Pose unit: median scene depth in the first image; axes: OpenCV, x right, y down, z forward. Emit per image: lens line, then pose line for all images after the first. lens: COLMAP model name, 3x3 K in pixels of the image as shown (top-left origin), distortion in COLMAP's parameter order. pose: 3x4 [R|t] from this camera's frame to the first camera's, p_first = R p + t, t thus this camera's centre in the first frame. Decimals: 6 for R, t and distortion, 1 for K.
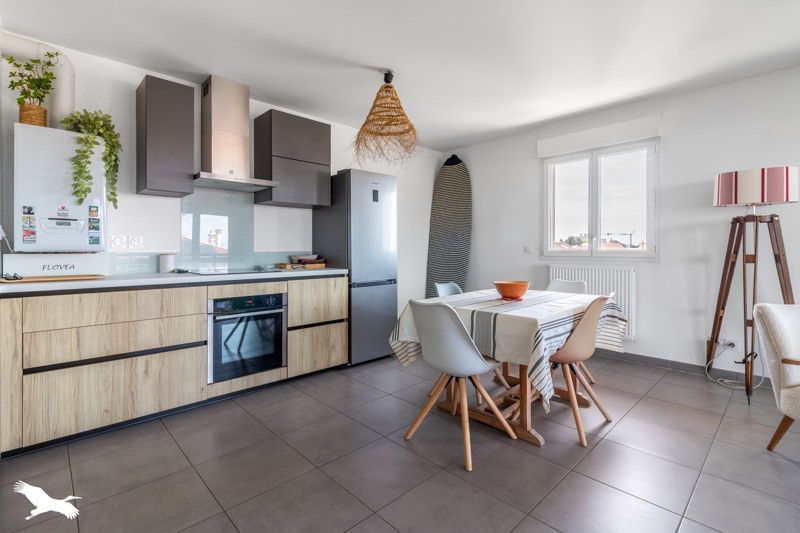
lens RADIAL K [[373.5, 0, 398.5], [0, 373.5, 248.4], [0, 0, 1]] dist [0.001019, -0.000129]
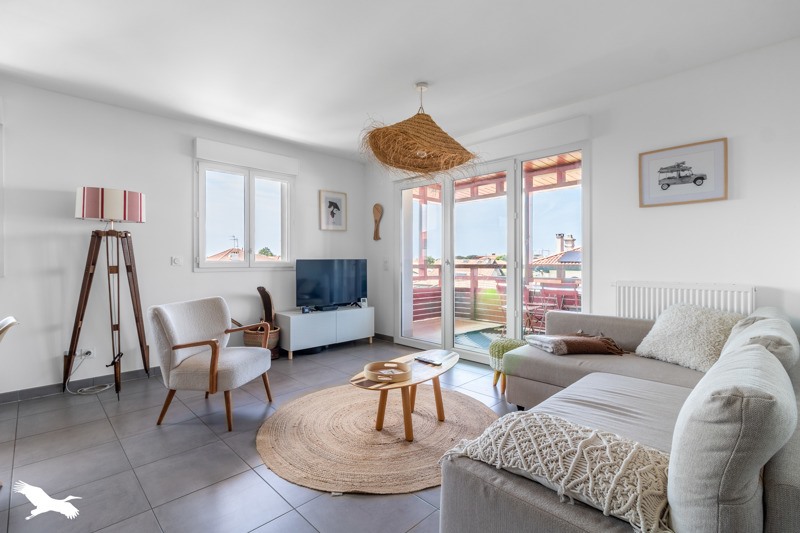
lens RADIAL K [[373.5, 0, 398.0], [0, 373.5, 264.2], [0, 0, 1]] dist [0.001019, -0.000129]
pose [[-0.017815, -0.008618, 0.999804, -0.176539], [-0.000245, 0.999963, 0.008615, 0.001777], [-0.999841, -0.000092, -0.017817, 0.173158]]
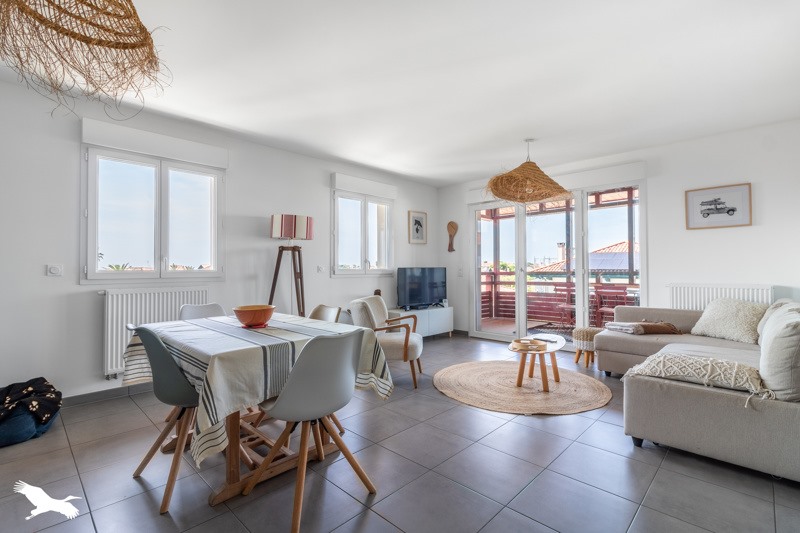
lens RADIAL K [[373.5, 0, 397.4], [0, 373.5, 265.4], [0, 0, 1]] dist [0.001019, -0.000129]
pose [[-0.040245, 0.009297, 0.999147, -0.539661], [0.001835, 0.999956, -0.009231, 0.001088], [-0.999188, 0.001462, -0.040260, 0.652533]]
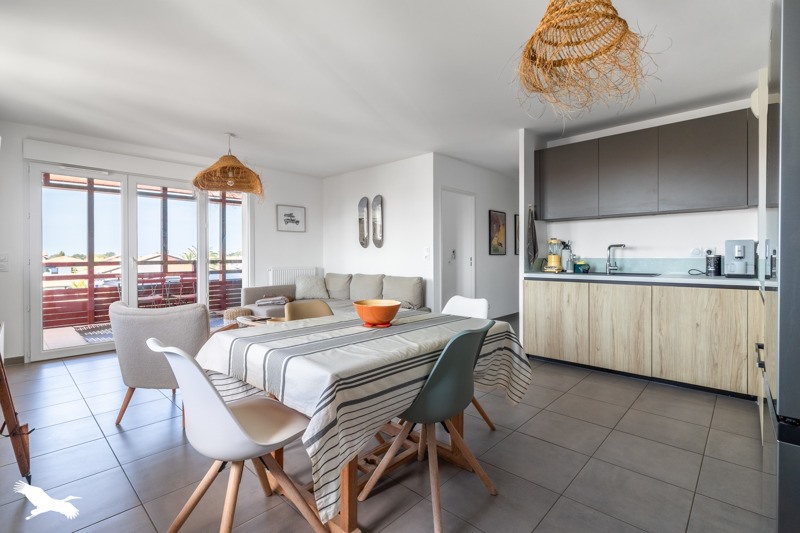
lens RADIAL K [[373.5, 0, 397.4], [0, 373.5, 261.1], [0, 0, 1]] dist [0.001019, -0.000129]
pose [[-0.999147, 0.005828, -0.040892, 0.274276], [0.005791, 0.999983, 0.001022, 0.019647], [0.040898, 0.000785, -0.999163, 1.580657]]
